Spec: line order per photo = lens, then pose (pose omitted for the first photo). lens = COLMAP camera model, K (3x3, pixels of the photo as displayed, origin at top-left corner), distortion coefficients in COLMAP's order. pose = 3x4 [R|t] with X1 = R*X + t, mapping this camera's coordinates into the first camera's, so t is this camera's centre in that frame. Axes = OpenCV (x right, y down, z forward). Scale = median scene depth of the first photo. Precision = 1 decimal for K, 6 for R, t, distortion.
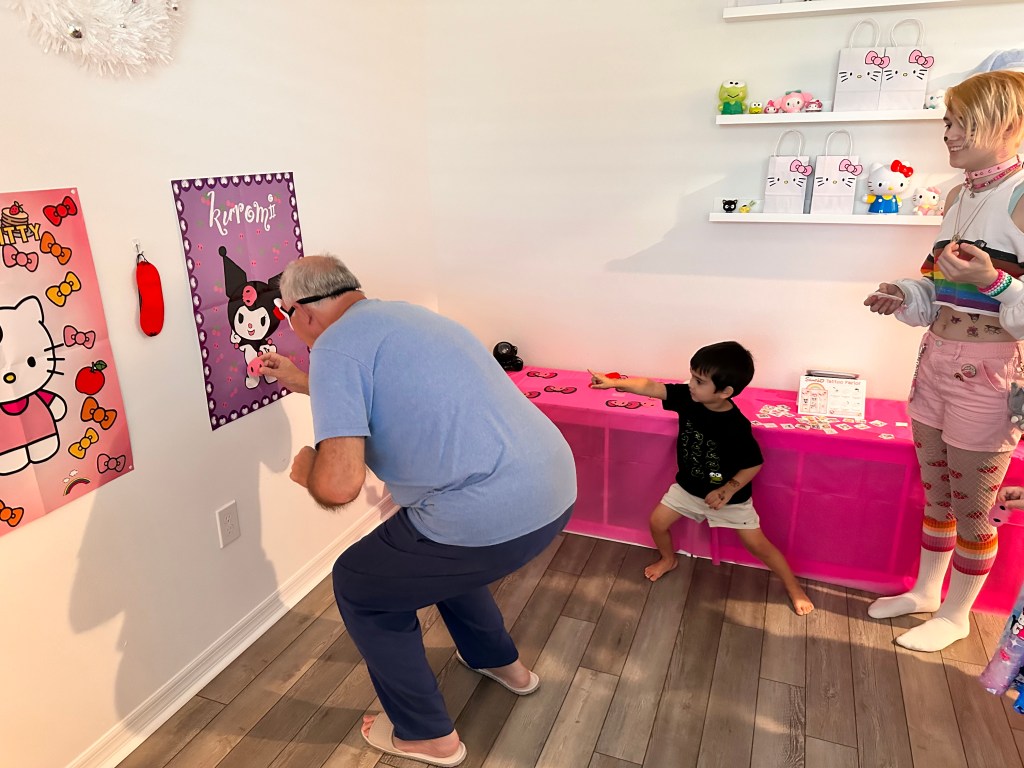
lens RADIAL K [[715.5, 0, 480.2], [0, 715.5, 379.2], [0, 0, 1]] dist [0.051182, -0.066310]
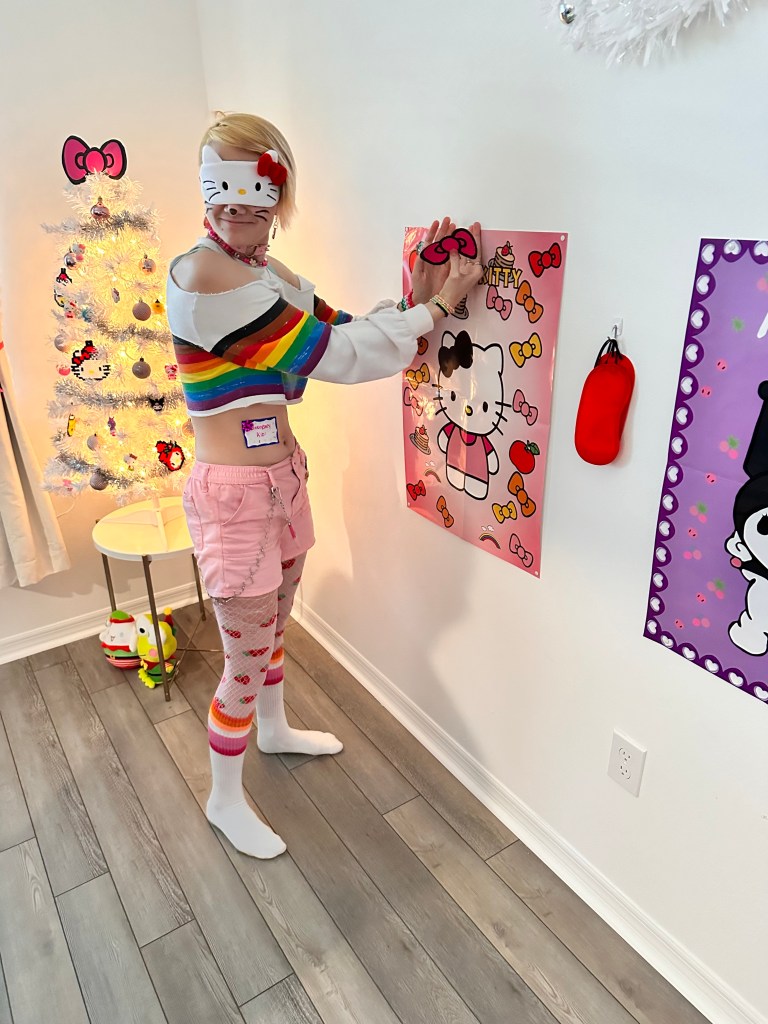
lens RADIAL K [[715.5, 0, 386.4], [0, 715.5, 511.0], [0, 0, 1]] dist [0.051182, -0.066310]
pose [[-0.519362, 0.390148, -0.760294, 0.241787], [-0.224759, 0.796008, 0.562009, -0.403428], [0.824467, 0.462769, -0.325728, 1.182398]]
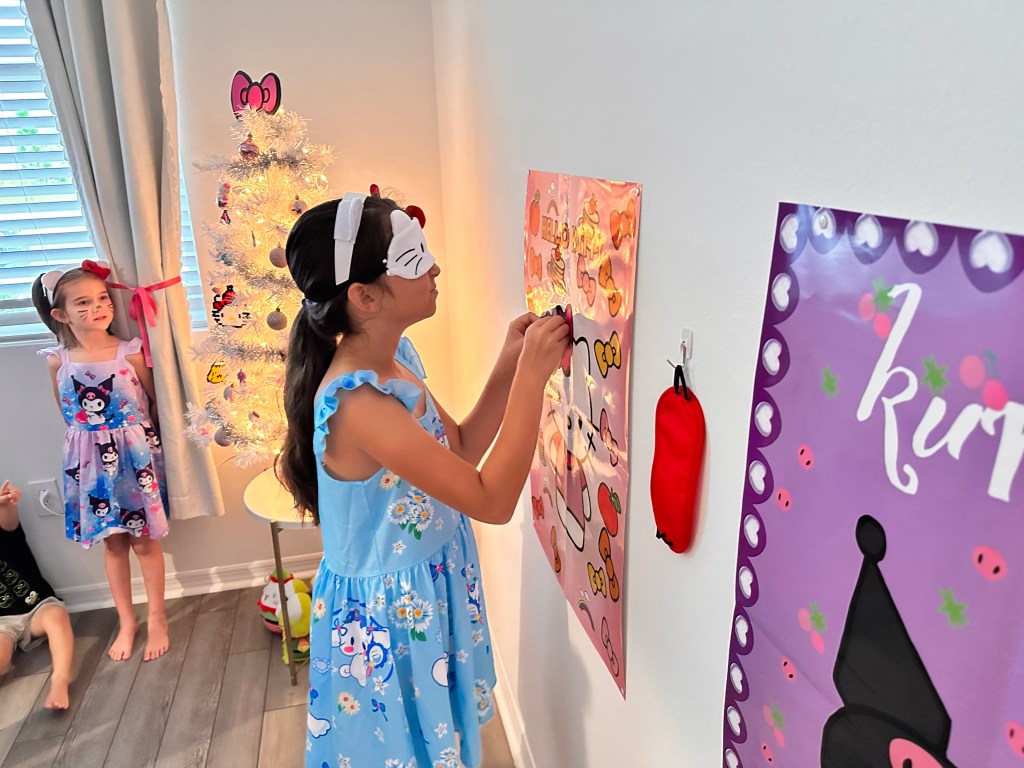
lens RADIAL K [[715.5, 0, 507.7], [0, 715.5, 384.8], [0, 0, 1]] dist [0.051182, -0.066310]
pose [[-0.793663, 0.259068, -0.550439, -0.184245], [-0.126570, 0.814679, 0.565932, -0.398761], [0.595046, 0.518828, -0.613790, 1.258046]]
